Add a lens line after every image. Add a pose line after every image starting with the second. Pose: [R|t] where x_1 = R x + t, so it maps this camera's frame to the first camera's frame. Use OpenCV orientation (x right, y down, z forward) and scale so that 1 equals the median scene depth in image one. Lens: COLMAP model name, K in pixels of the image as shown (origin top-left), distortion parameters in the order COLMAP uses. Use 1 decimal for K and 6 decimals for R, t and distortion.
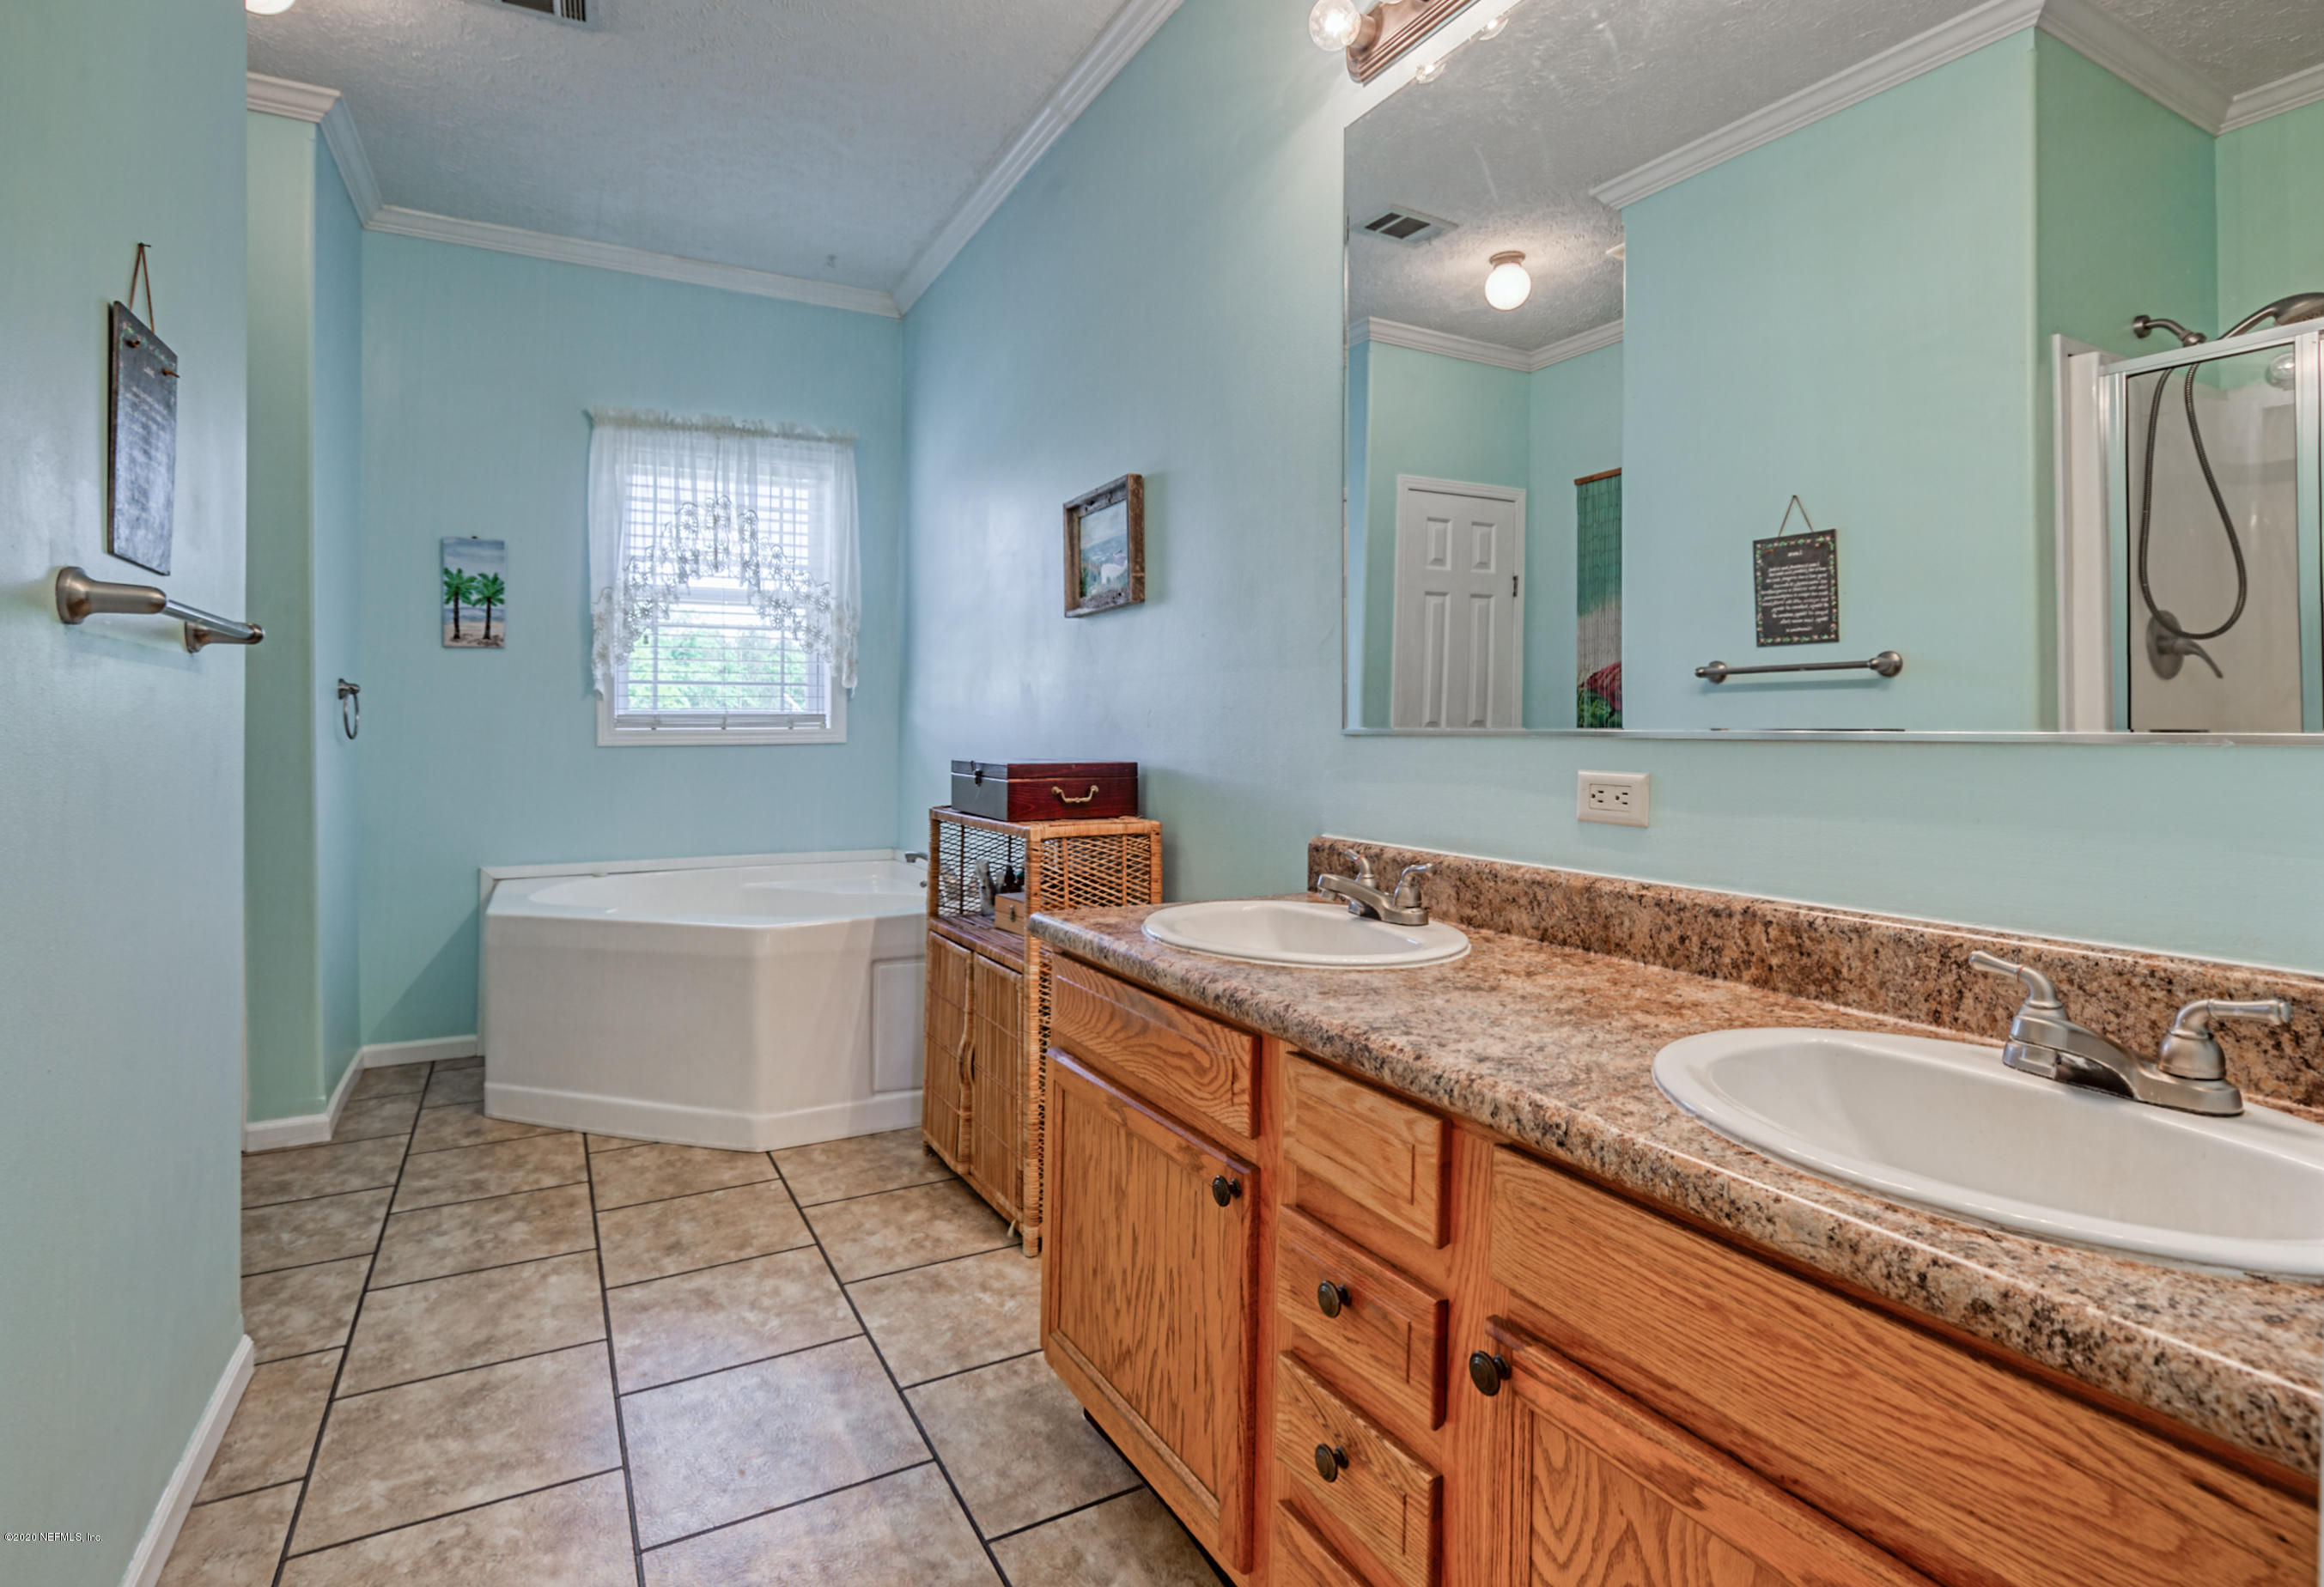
lens RADIAL K [[1141.3, 0, 1169.0], [0, 1141.3, 736.6], [0, 0, 1]] dist [-0.015475, 0.001188]
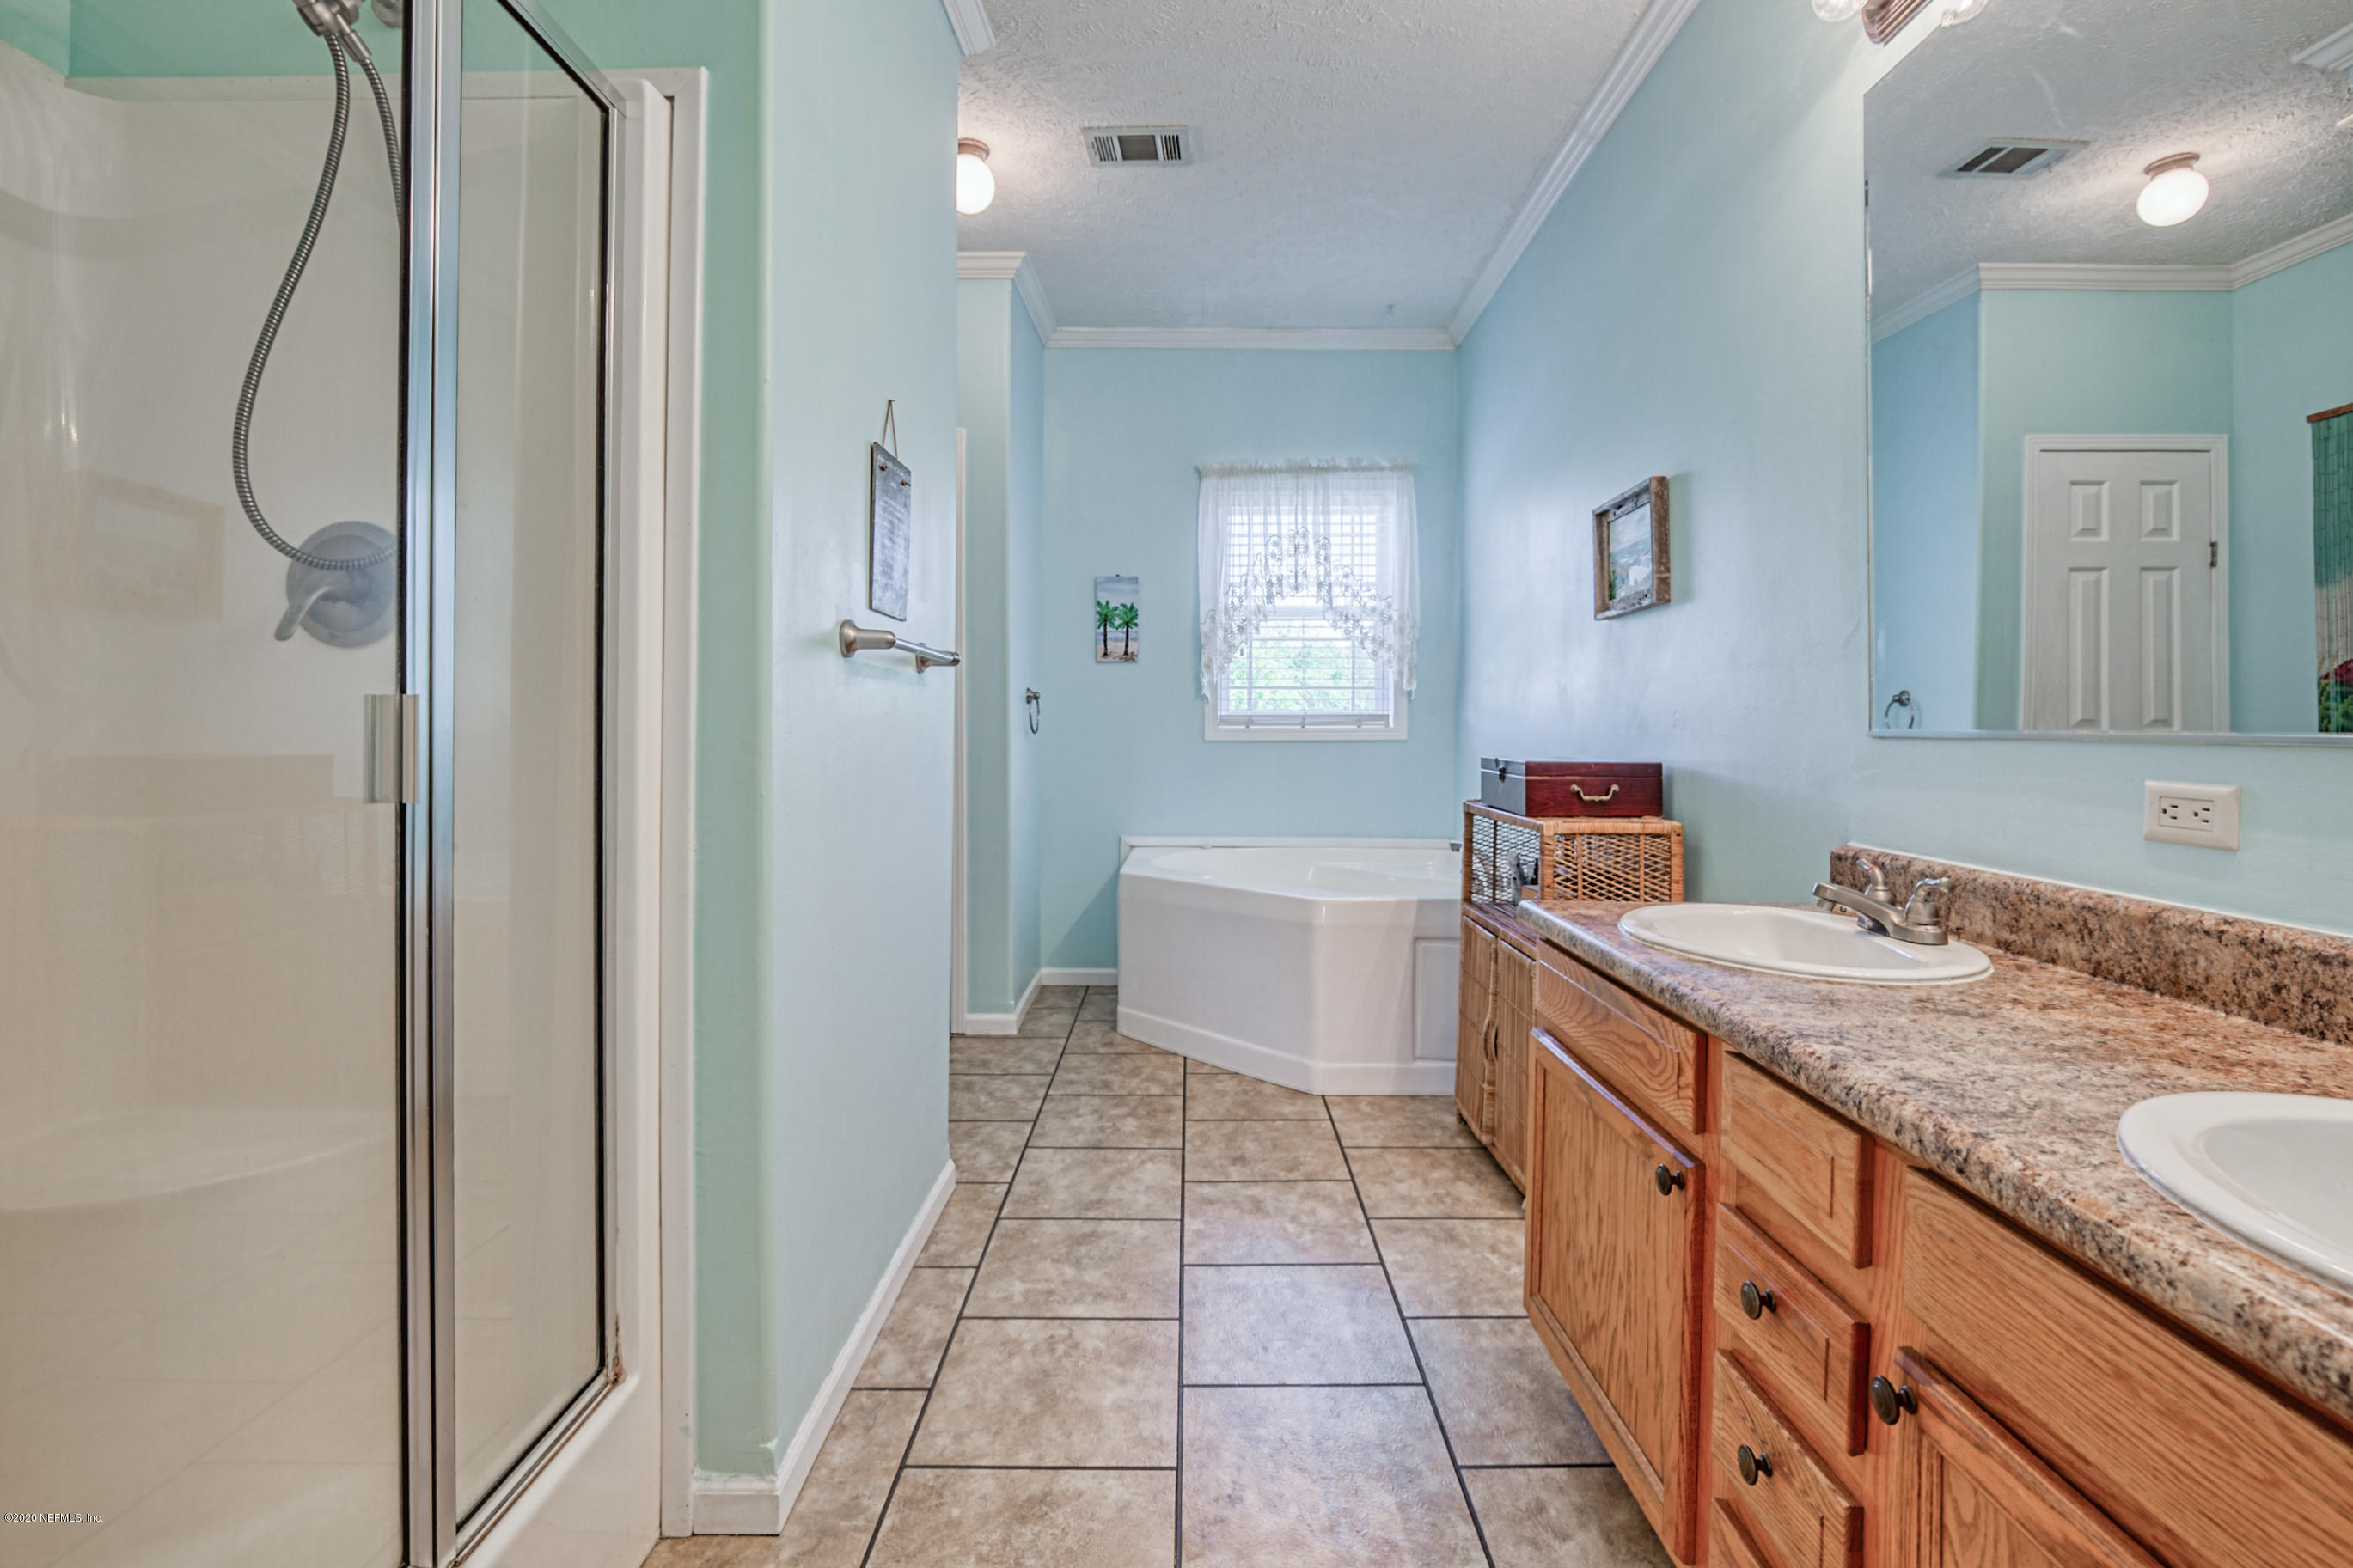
lens RADIAL K [[1078.2, 0, 1191.1], [0, 1078.2, 722.0], [0, 0, 1]] dist [-0.018471, 0.006371]
pose [[0.877894, 0.001856, -0.478851, 0.093207], [-0.007720, 0.999917, -0.010278, -0.000572], [0.478793, 0.012719, 0.877836, -0.040916]]
